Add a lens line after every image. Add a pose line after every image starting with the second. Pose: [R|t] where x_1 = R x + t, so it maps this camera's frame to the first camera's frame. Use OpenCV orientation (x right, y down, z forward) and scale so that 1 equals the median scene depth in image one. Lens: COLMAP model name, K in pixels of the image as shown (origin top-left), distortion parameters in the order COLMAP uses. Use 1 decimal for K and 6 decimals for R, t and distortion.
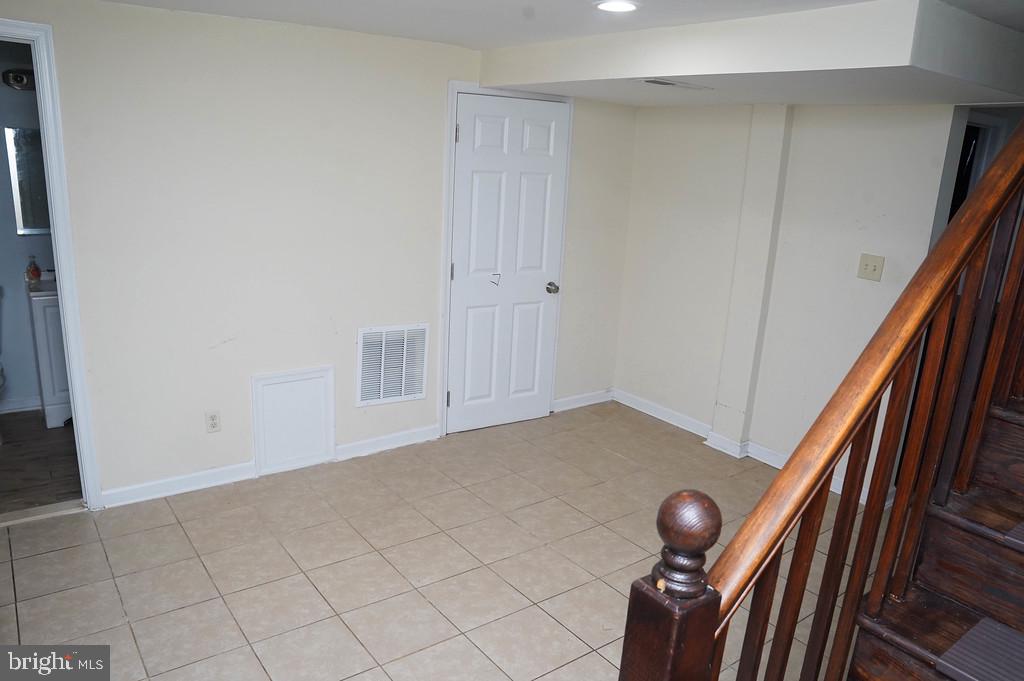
lens RADIAL K [[702.7, 0, 512.0], [0, 702.7, 340.5], [0, 0, 1]] dist [-0.127354, 0.005549]
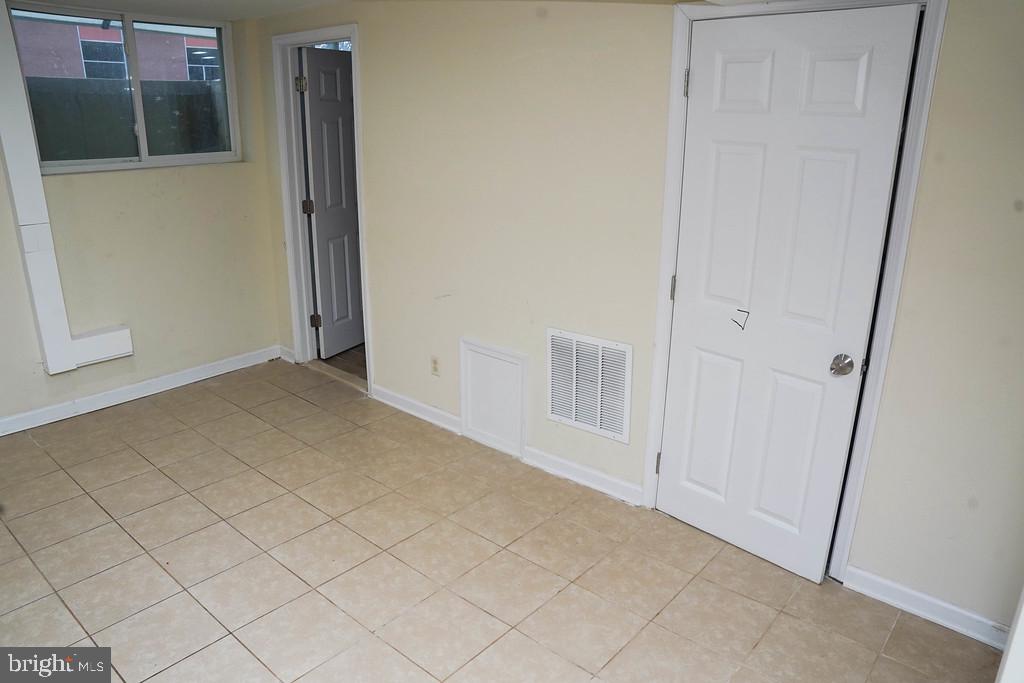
lens RADIAL K [[702.7, 0, 512.0], [0, 702.7, 341.5], [0, 0, 1]] dist [-0.127354, 0.005549]
pose [[0.214913, 0.254079, -0.943004, 0.587251], [-0.242514, 0.949207, 0.200481, -0.158758], [0.946044, 0.185606, 0.265614, 0.752071]]
